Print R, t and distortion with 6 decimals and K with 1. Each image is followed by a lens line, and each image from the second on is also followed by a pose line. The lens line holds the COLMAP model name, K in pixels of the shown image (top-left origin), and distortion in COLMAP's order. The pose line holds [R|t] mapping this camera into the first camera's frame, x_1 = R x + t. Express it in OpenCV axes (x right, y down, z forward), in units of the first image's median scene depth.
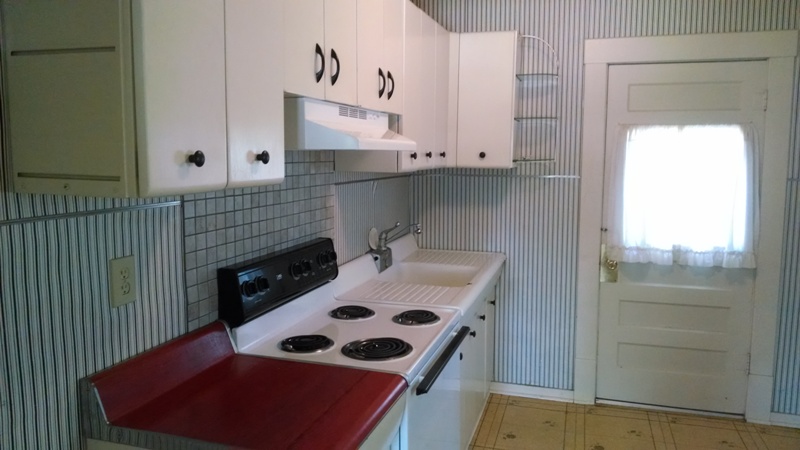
lens RADIAL K [[601.0, 0, 400.2], [0, 601.0, 222.7], [0, 0, 1]] dist [0.012375, -0.001801]
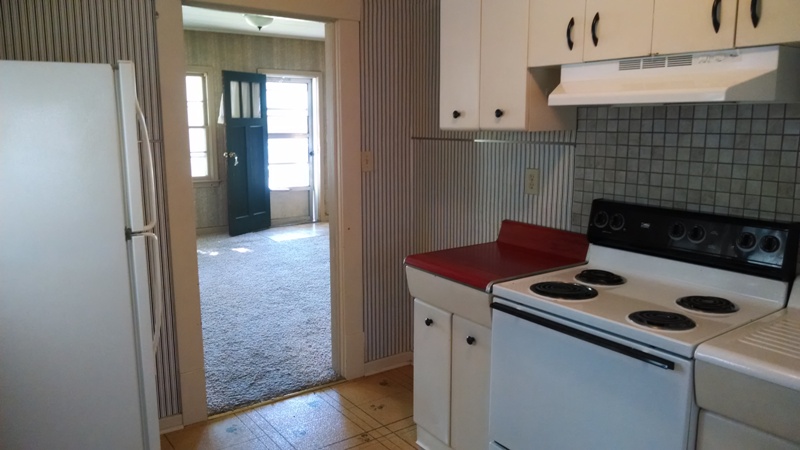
lens RADIAL K [[601.0, 0, 401.3], [0, 601.0, 221.3], [0, 0, 1]] dist [0.012375, -0.001801]
pose [[-0.600252, 0.132293, -0.788794, 0.964642], [-0.088657, 0.969143, 0.230006, -0.133983], [0.794882, 0.207994, -0.570001, 1.346840]]
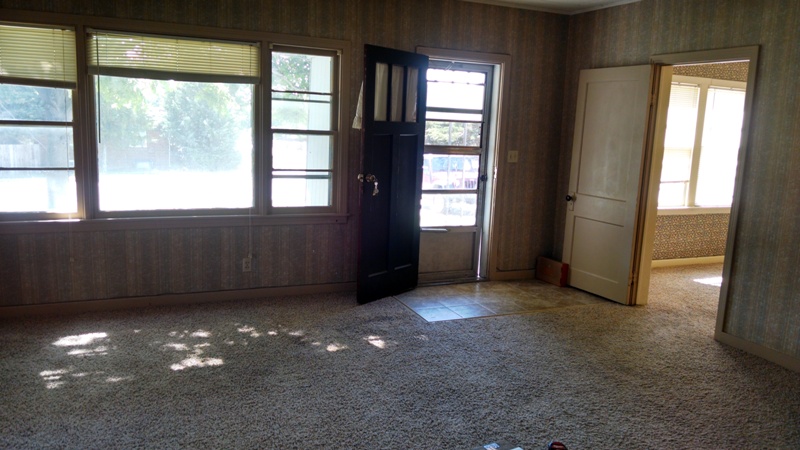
lens RADIAL K [[601.0, 0, 401.1], [0, 601.0, 228.4], [0, 0, 1]] dist [0.012375, -0.001801]
pose [[-0.754270, 0.082333, -0.651381, 0.548327], [-0.110113, 0.962191, 0.249124, -0.070196], [0.647265, 0.259632, -0.716686, 0.783047]]
